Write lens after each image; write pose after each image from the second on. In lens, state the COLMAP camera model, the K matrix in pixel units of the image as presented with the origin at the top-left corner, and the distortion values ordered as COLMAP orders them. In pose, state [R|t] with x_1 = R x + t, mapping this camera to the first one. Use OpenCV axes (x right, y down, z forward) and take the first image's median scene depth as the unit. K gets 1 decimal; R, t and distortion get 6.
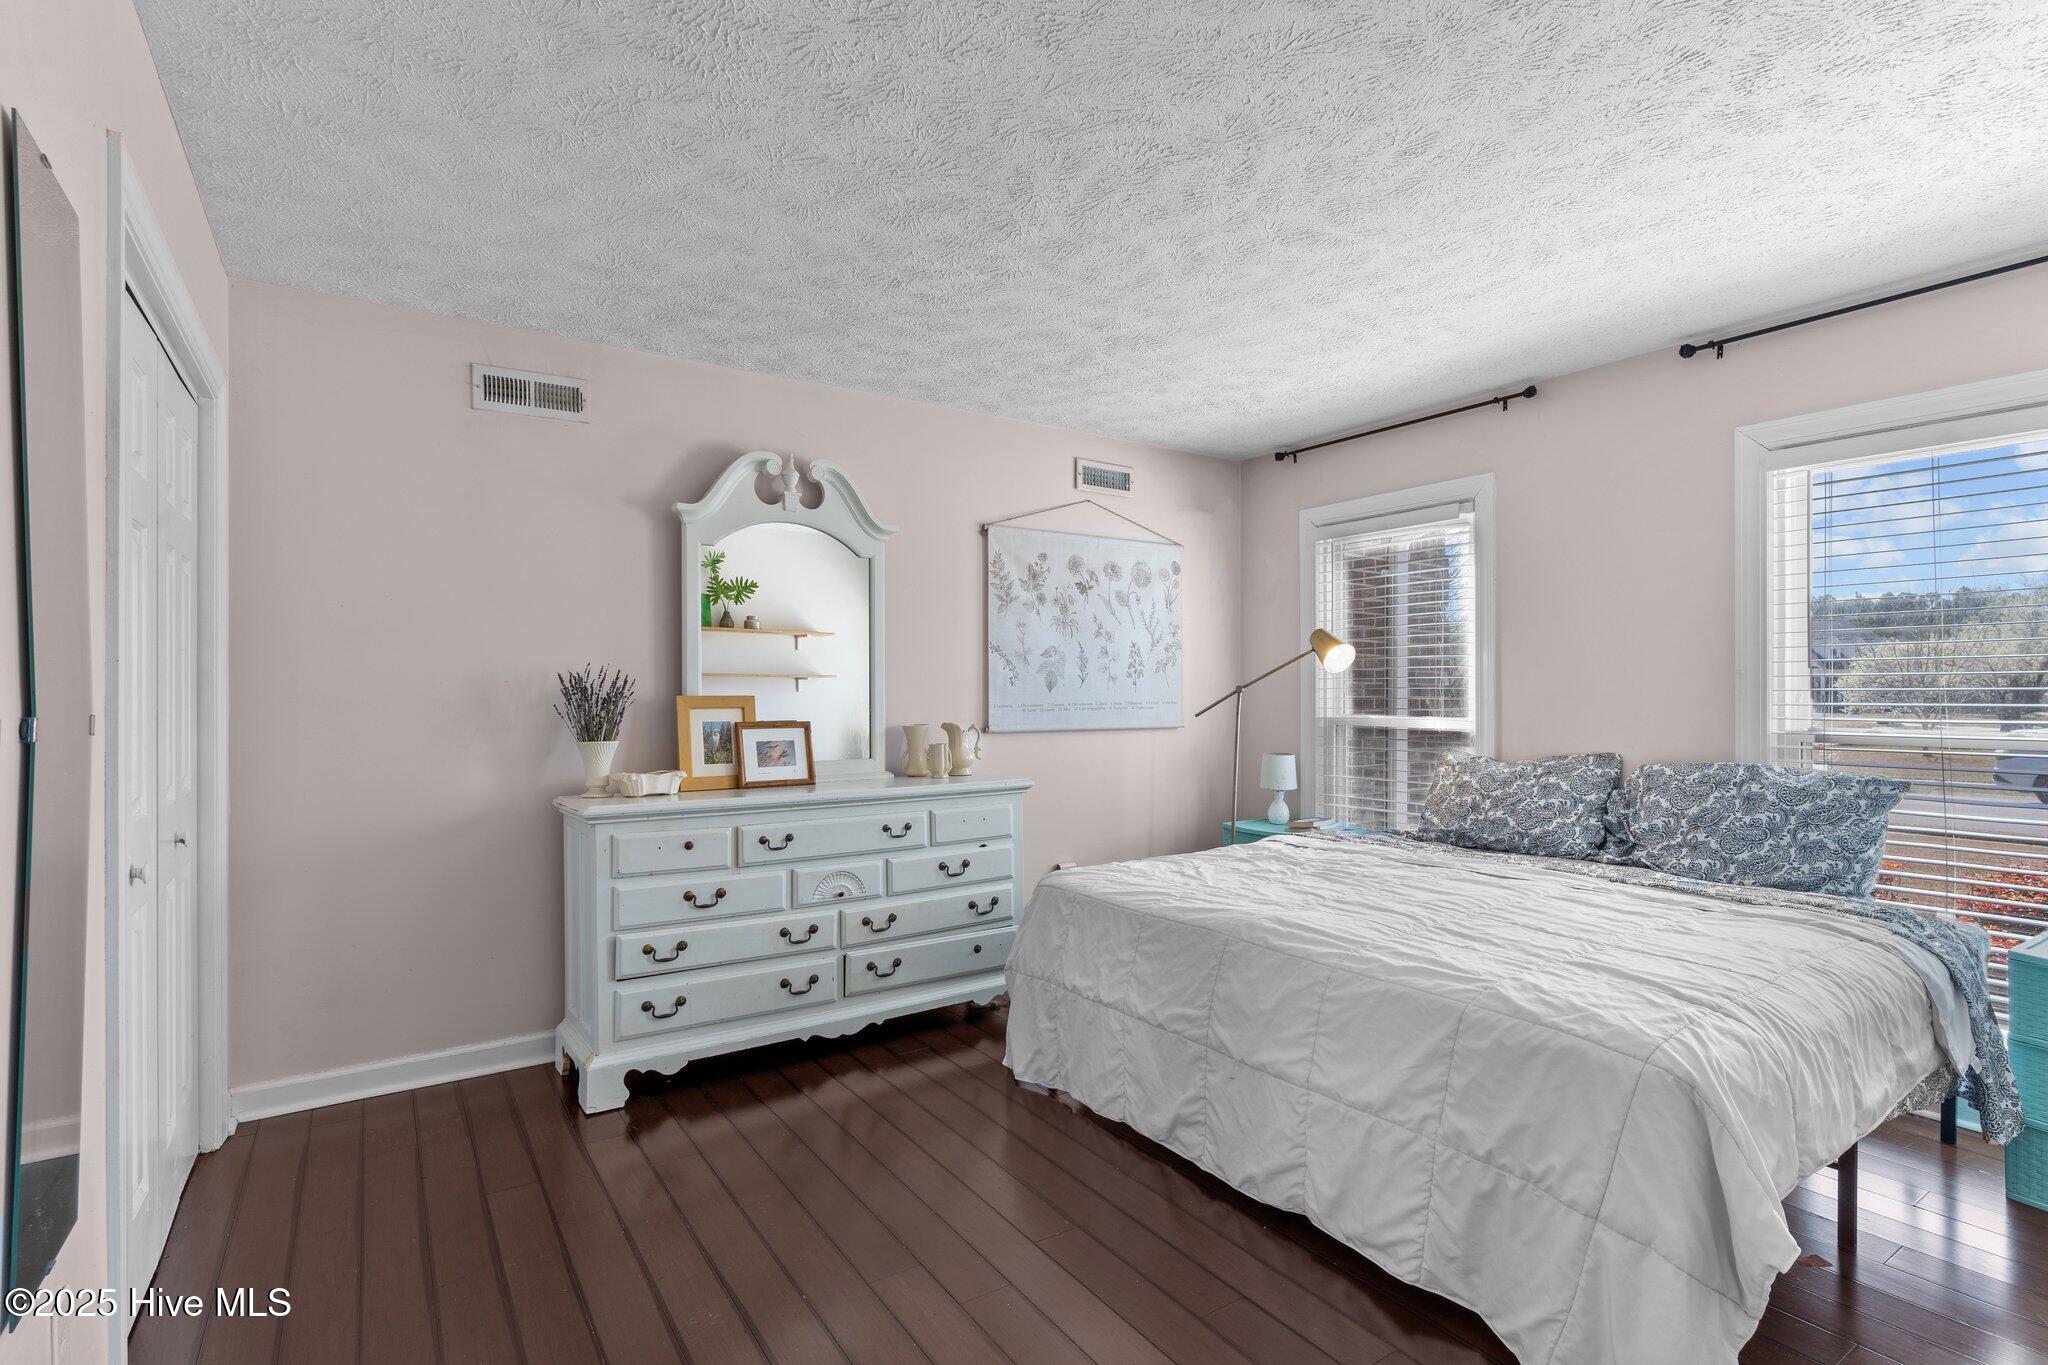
lens RADIAL K [[981.9, 0, 1015.5], [0, 981.9, 683.9], [0, 0, 1]] dist [0.003842, -0.002210]
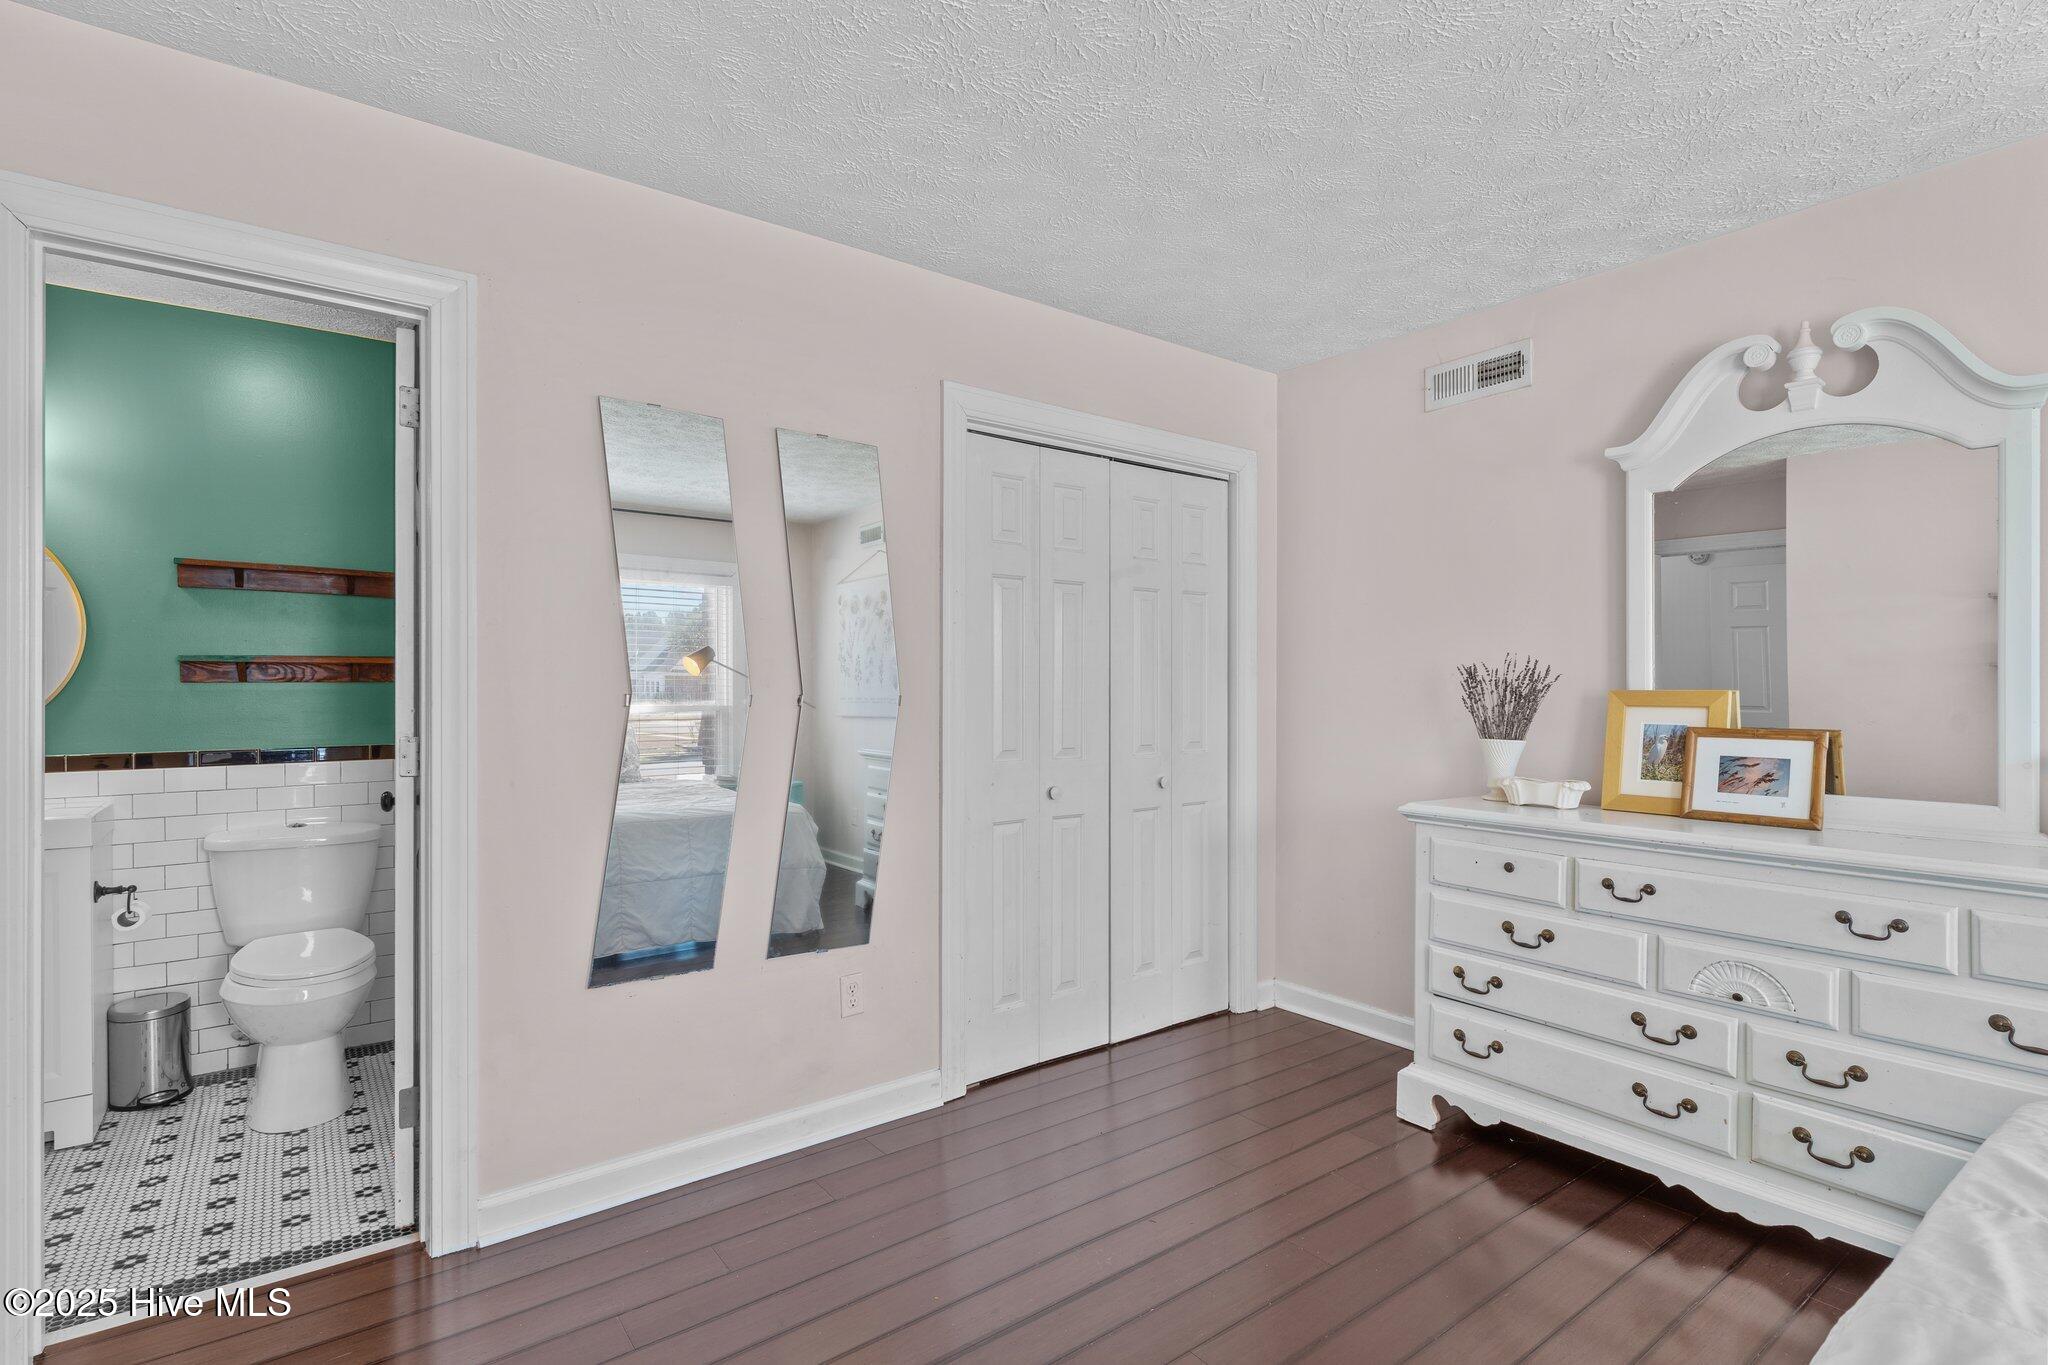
lens RADIAL K [[981.9, 0, 1017.2], [0, 981.9, 688.0], [0, 0, 1]] dist [0.003842, -0.002210]
pose [[0.053275, 0.003726, -0.998573, 0.450282], [0.005012, 0.999979, 0.003999, 0.005154], [0.998567, -0.005218, 0.053255, 0.496959]]
